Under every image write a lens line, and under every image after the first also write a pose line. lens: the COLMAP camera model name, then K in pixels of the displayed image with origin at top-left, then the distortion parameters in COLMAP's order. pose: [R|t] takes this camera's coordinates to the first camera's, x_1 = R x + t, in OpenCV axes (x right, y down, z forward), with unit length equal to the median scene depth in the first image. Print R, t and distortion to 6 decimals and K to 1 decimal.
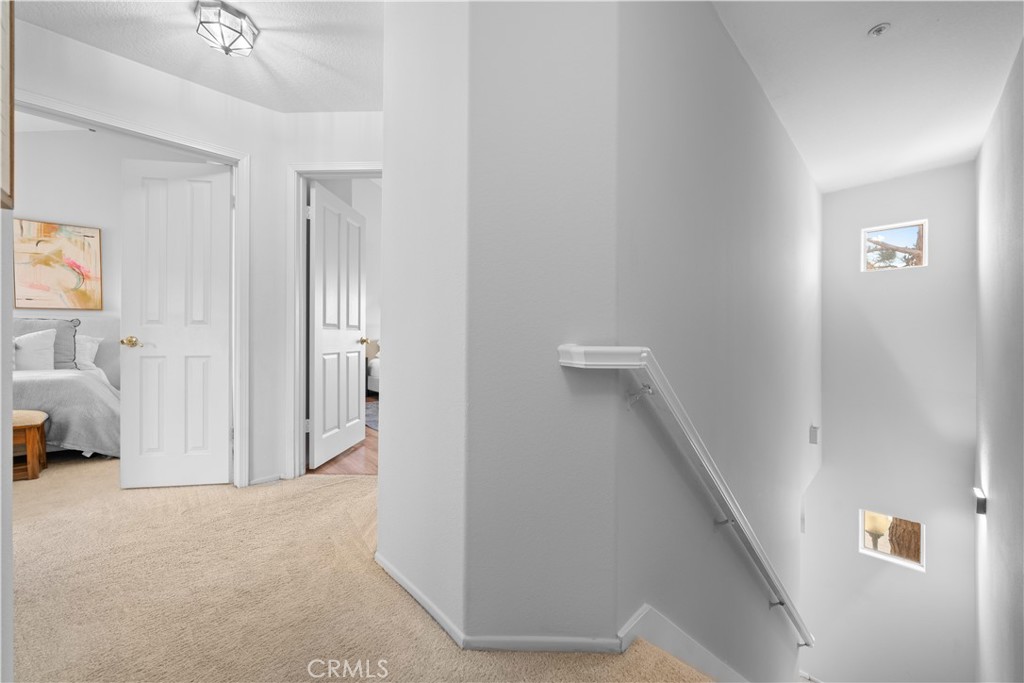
lens RADIAL K [[362.9, 0, 507.8], [0, 362.9, 336.6], [0, 0, 1]] dist [-0.008073, 0.000114]
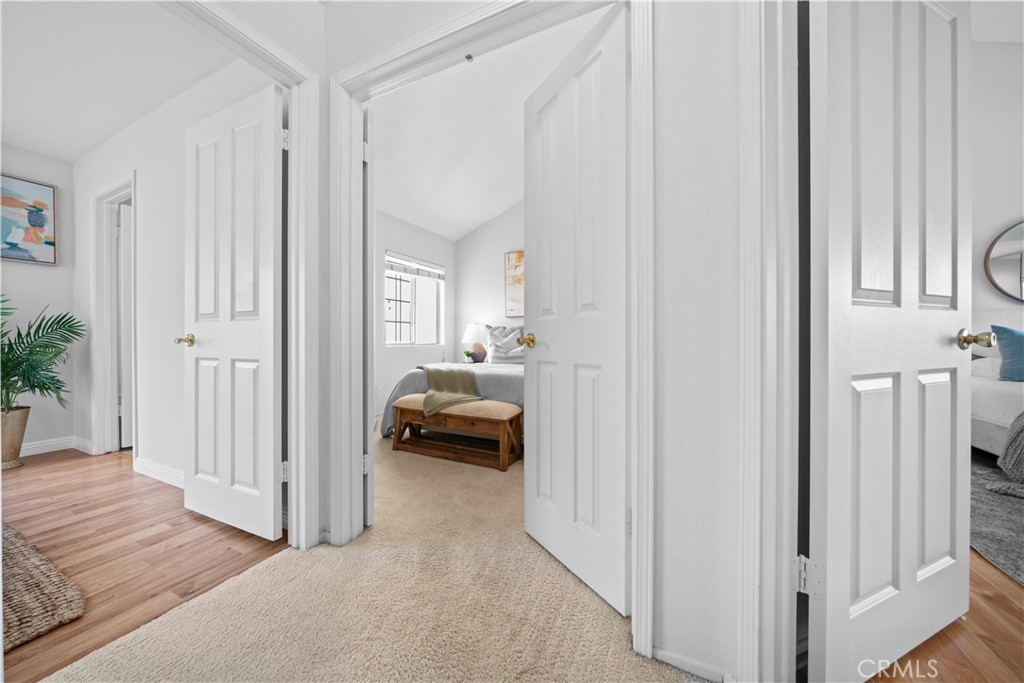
lens RADIAL K [[352.1, 0, 509.8], [0, 352.1, 342.3], [0, 0, 1]] dist [-0.007882, -0.000053]
pose [[0.406426, -0.000005, -0.913684, -0.333281], [0.007270, 0.999968, 0.003228, 0.012017], [0.913655, -0.007954, 0.406413, 0.557727]]
